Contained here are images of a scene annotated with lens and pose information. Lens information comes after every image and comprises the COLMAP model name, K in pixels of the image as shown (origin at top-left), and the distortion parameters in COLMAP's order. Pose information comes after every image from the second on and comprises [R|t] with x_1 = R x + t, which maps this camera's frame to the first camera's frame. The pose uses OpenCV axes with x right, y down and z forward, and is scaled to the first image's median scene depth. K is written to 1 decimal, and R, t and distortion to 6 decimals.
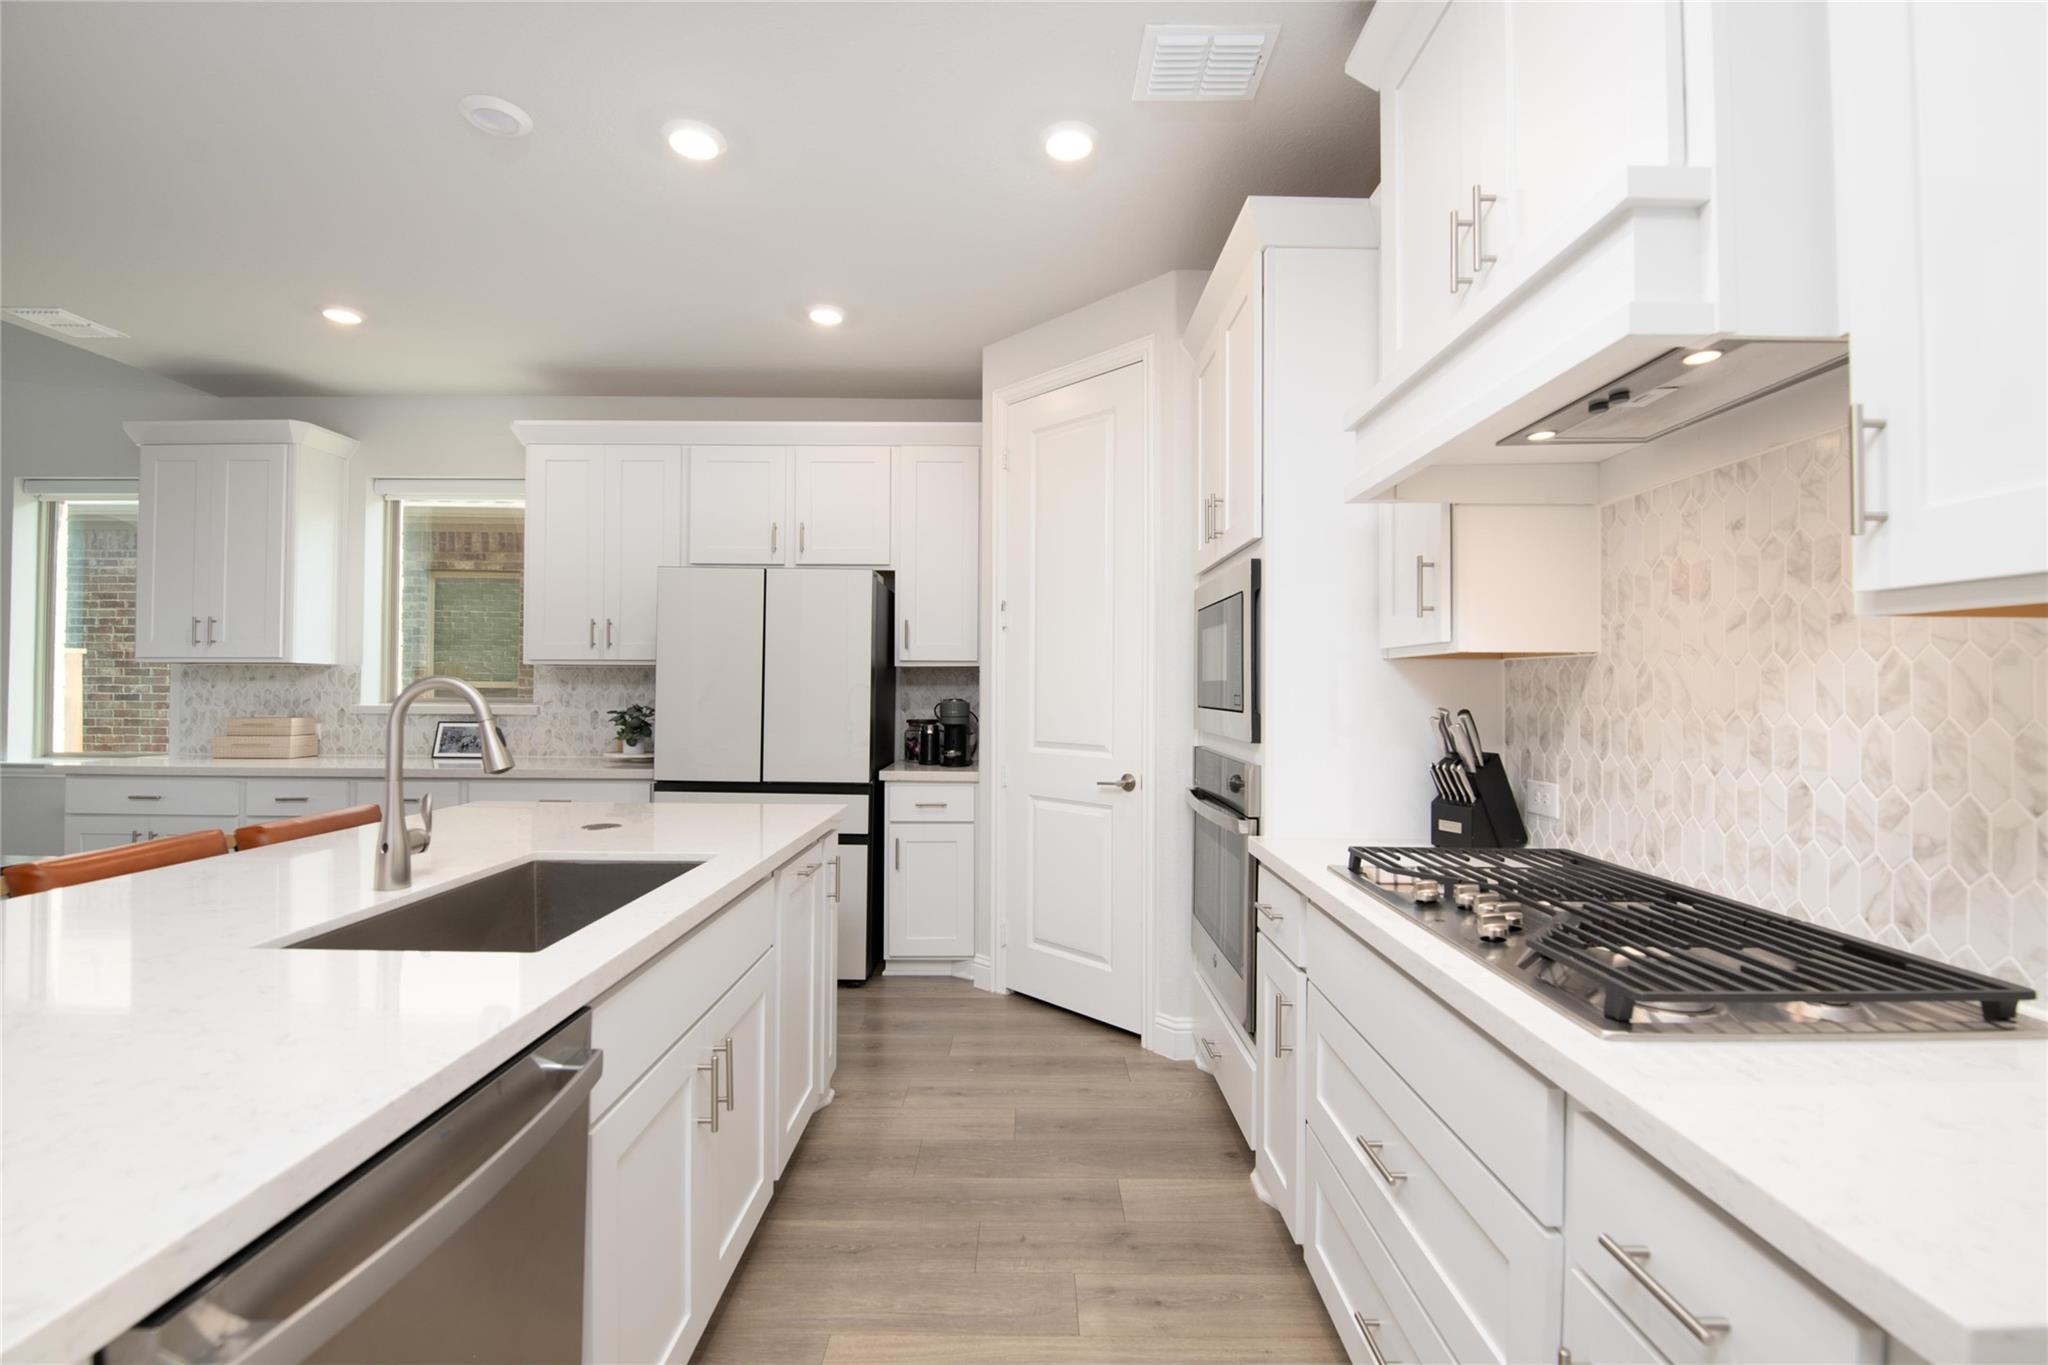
lens RADIAL K [[883.5, 0, 1027.1], [0, 883.5, 677.6], [0, 0, 1]] dist [-0.001174, -0.011041]
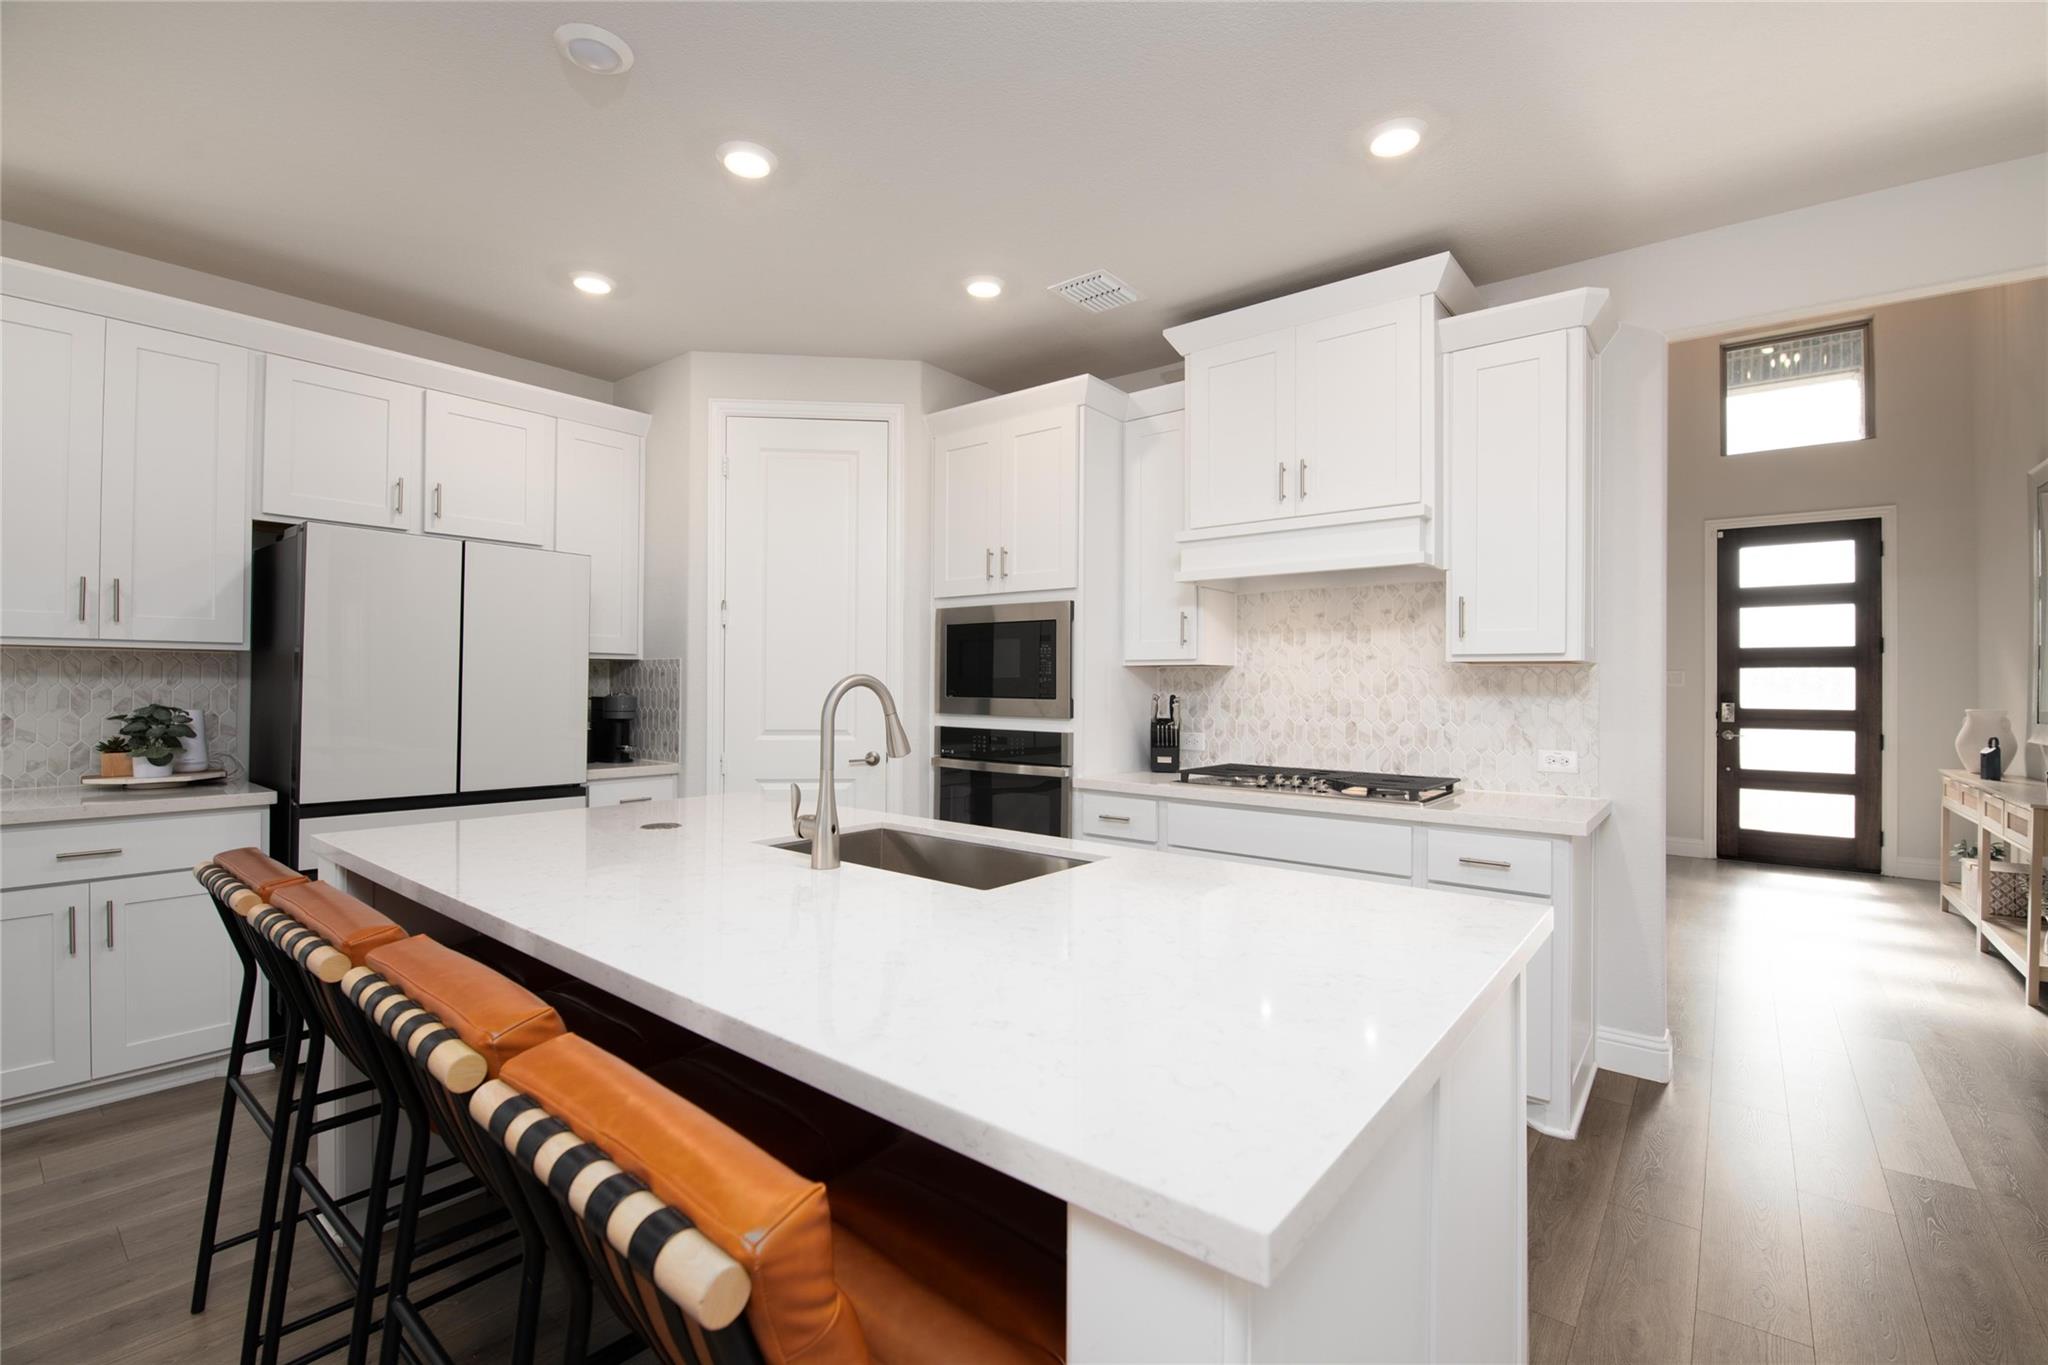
lens RADIAL K [[877.6, 0, 1031.9], [0, 877.6, 677.5], [0, 0, 1]] dist [-0.001700, -0.009806]
pose [[0.627660, 0.004233, 0.778476, -0.988332], [-0.011735, 0.999923, 0.004024, -0.003748], [-0.778399, -0.011661, 0.627661, 0.077166]]
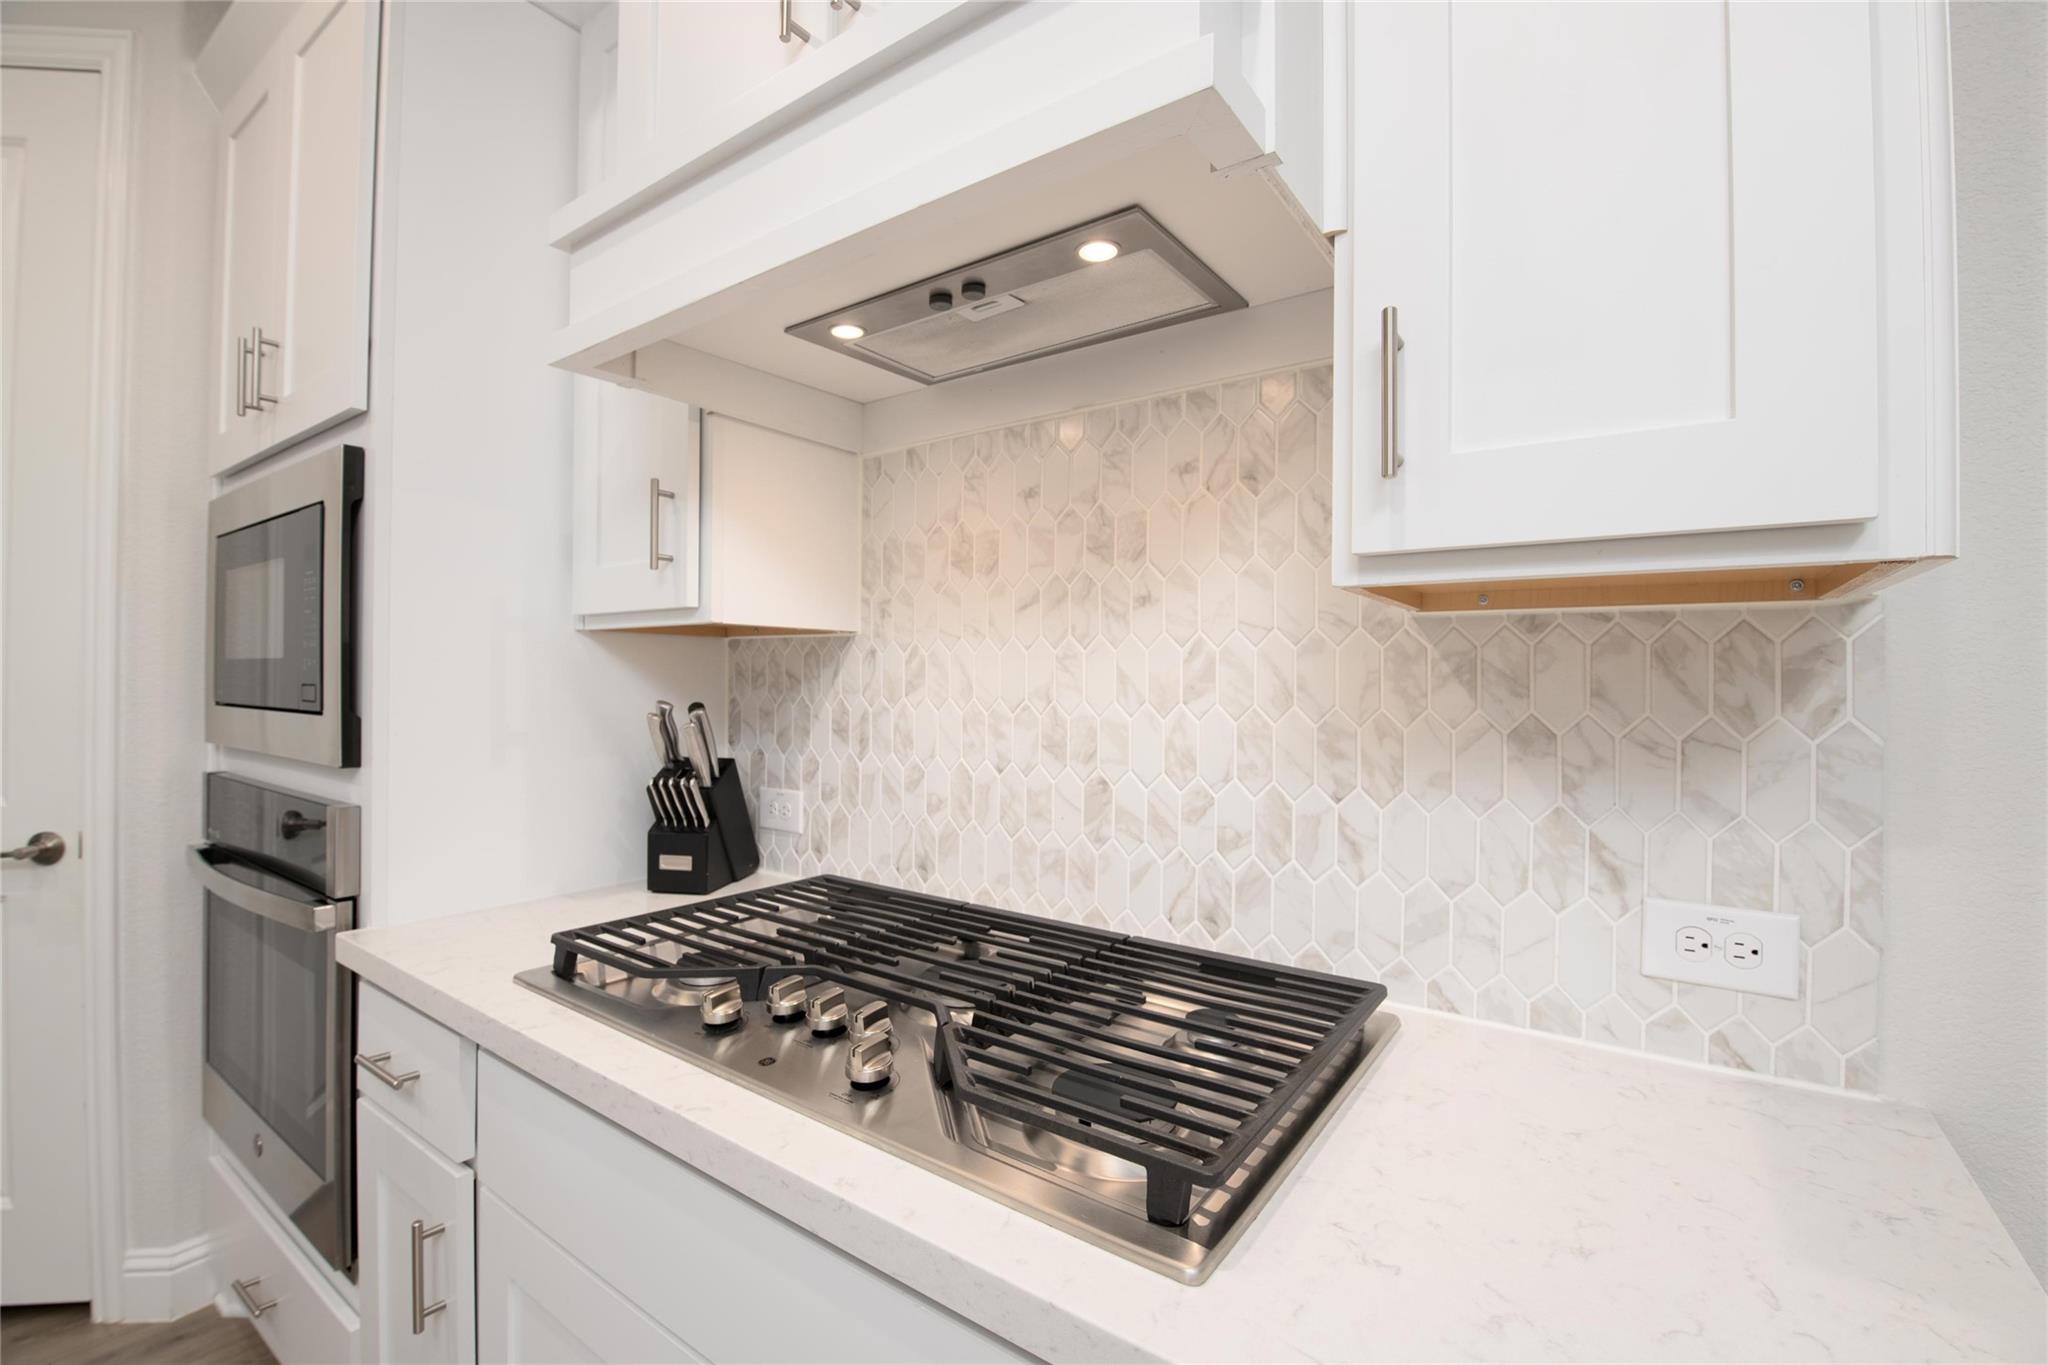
lens RADIAL K [[883.5, 0, 1027.1], [0, 883.5, 677.6], [0, 0, 1]] dist [-0.001174, -0.011041]
pose [[0.582117, 0.002093, 0.813103, 0.049054], [-0.014460, 0.999865, 0.007778, 0.004921], [-0.812977, -0.016285, 0.582069, 0.308951]]
